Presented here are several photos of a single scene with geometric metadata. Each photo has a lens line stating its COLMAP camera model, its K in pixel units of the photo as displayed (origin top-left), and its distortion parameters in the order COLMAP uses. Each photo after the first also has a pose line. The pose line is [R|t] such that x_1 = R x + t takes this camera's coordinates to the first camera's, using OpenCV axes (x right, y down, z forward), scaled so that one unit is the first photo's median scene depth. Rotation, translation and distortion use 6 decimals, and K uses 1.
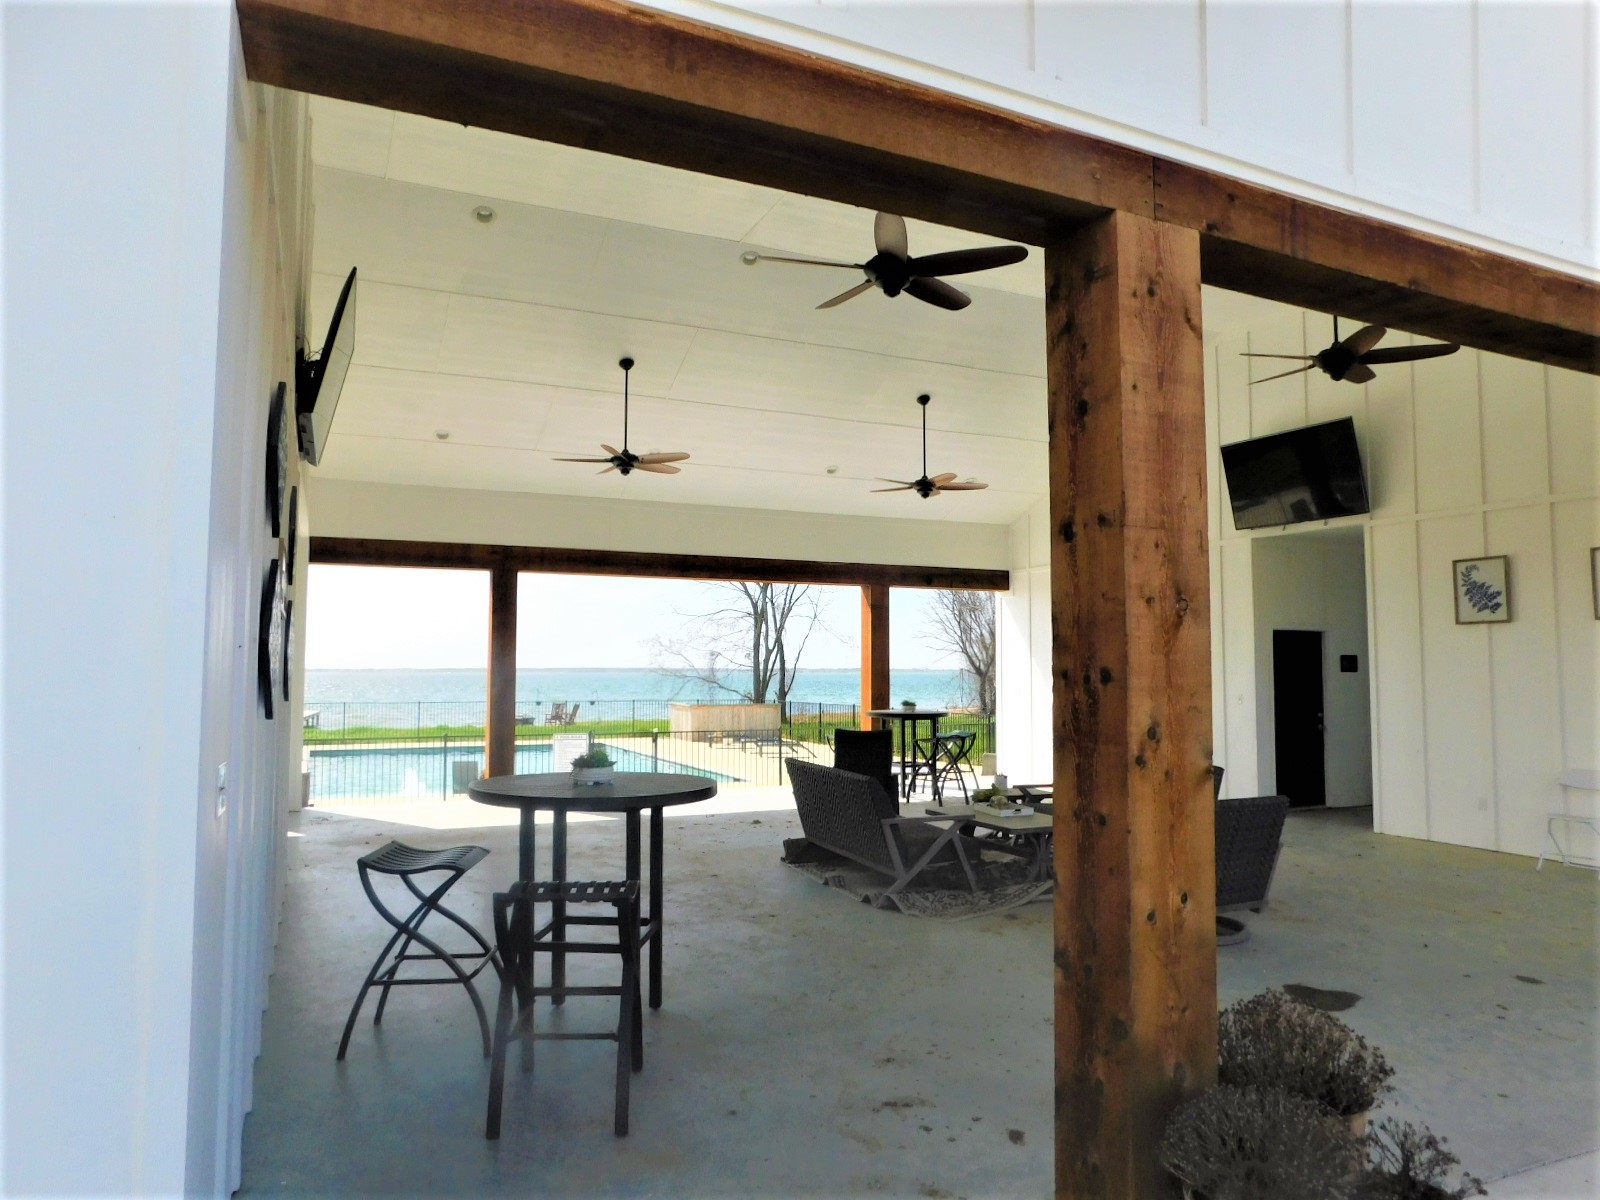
lens RADIAL K [[1051.4, 0, 806.1], [0, 1051.4, 601.1], [0, 0, 1]] dist [-0.071833, 0.056050]
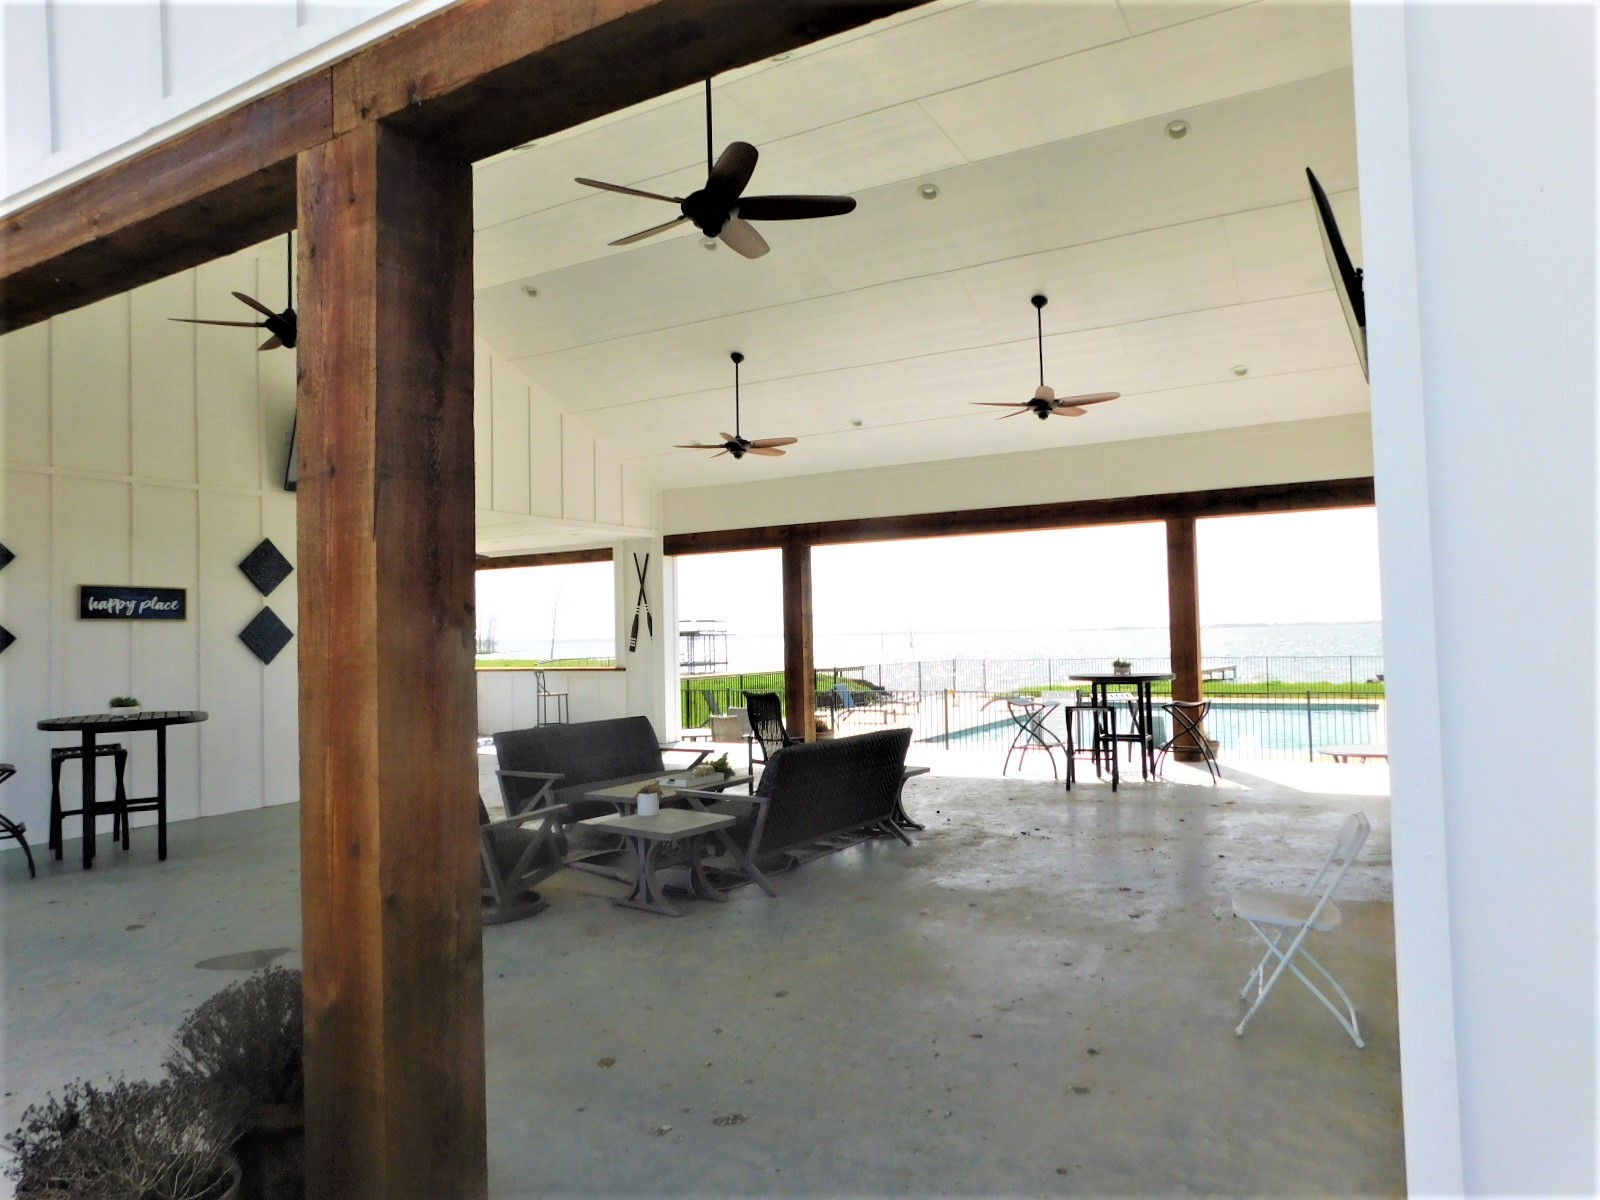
lens RADIAL K [[1051.4, 0, 806.1], [0, 1051.4, 601.1], [0, 0, 1]] dist [-0.071833, 0.056050]
pose [[0.562433, -0.044028, -0.825670, 2.447972], [0.081370, 0.996681, 0.002281, 0.102276], [0.822829, -0.068468, 0.564149, 1.317303]]
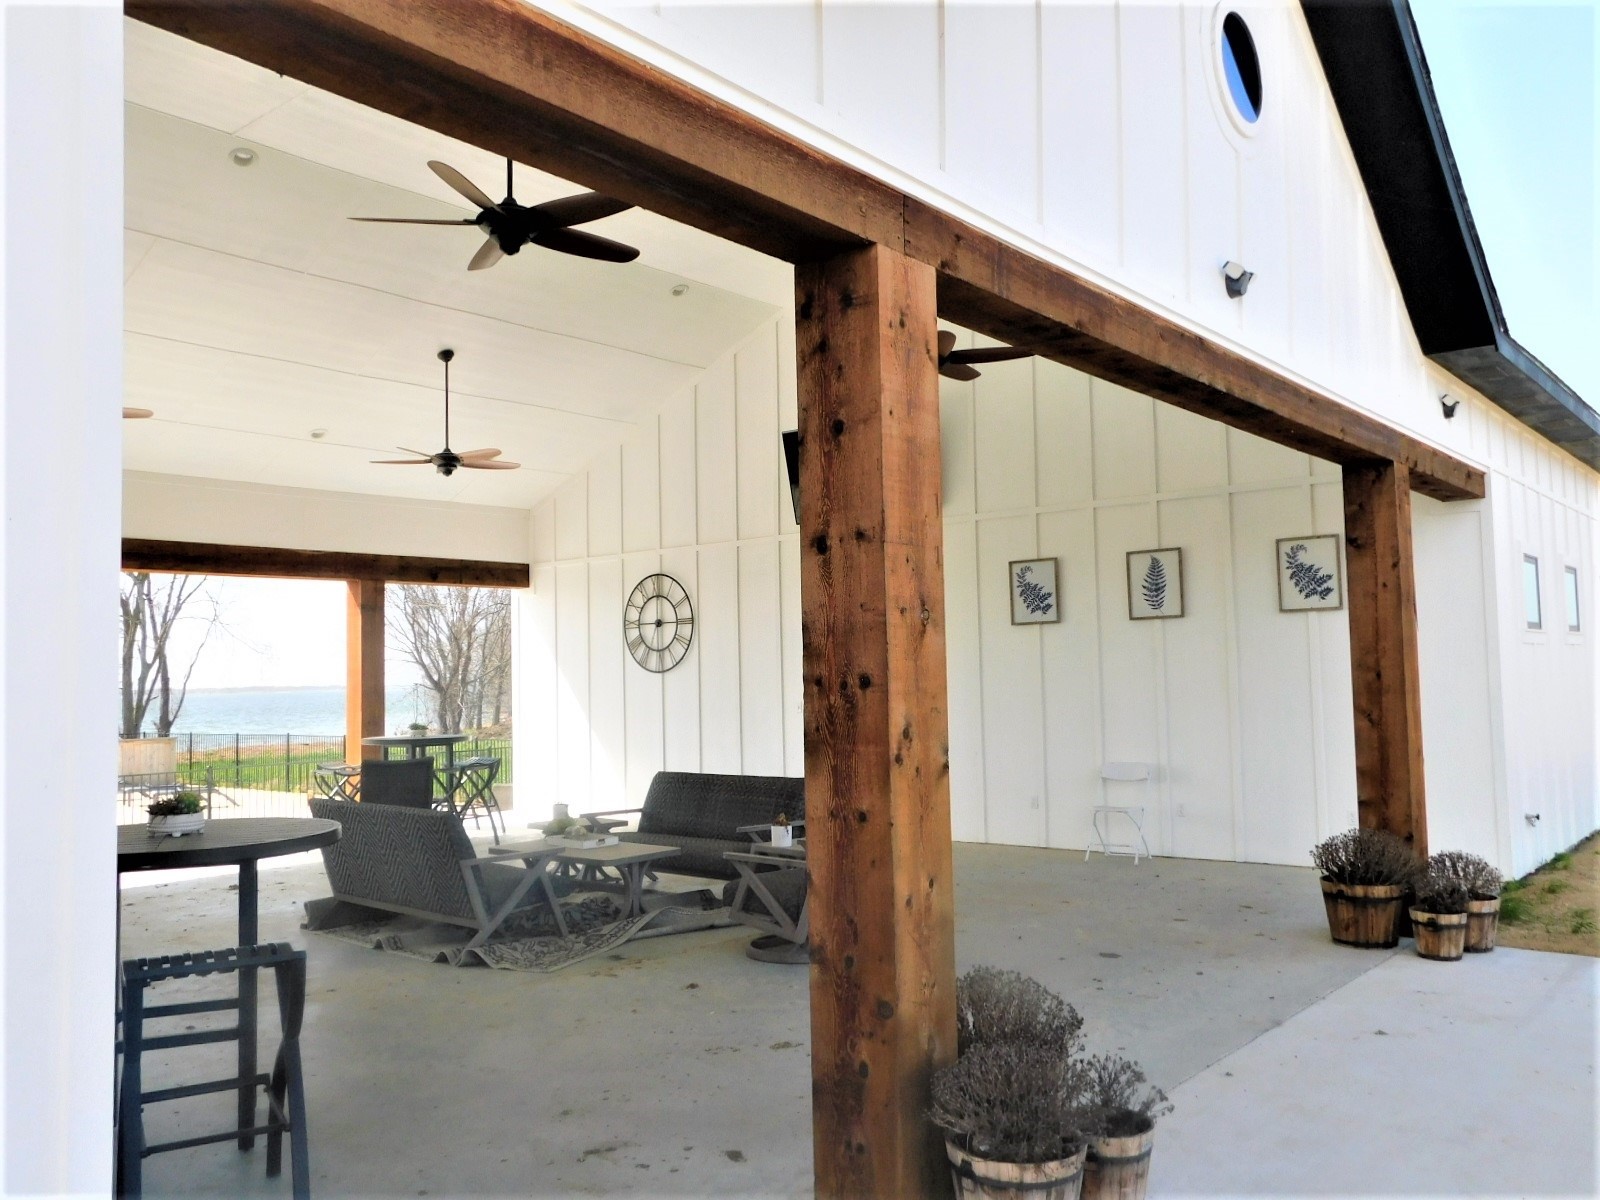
lens RADIAL K [[1297.3, 0, 805.0], [0, 1297.3, 607.5], [0, 0, 1]] dist [-0.002584, -0.000415]
pose [[0.899996, -0.001725, 0.435895, -0.273868], [-0.001735, 0.999970, 0.007539, -0.011048], [-0.435895, -0.007541, 0.899966, -0.131799]]
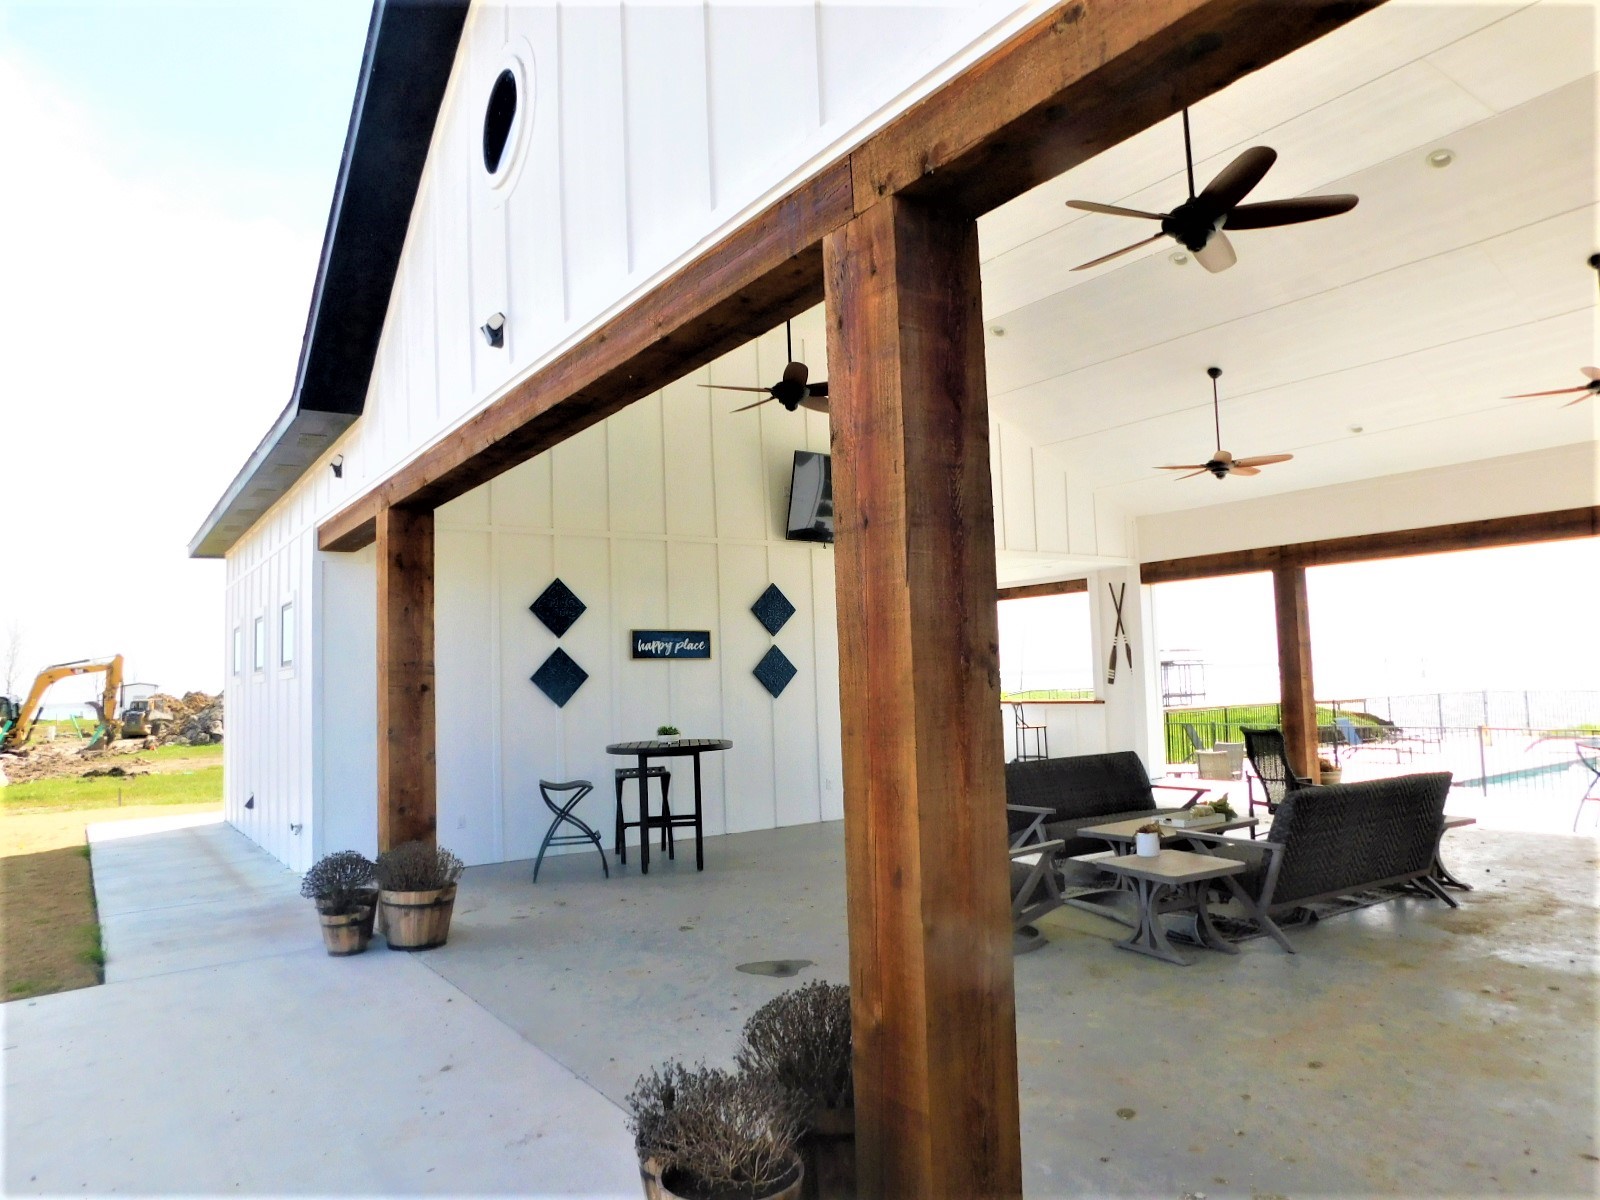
lens RADIAL K [[1051.4, 0, 806.1], [0, 1051.4, 601.1], [0, 0, 1]] dist [-0.071833, 0.056050]
pose [[0.160642, -0.081597, -0.983634, 2.429662], [0.096742, 0.993080, -0.066581, 0.091782], [0.982260, -0.084463, 0.167424, 1.273339]]
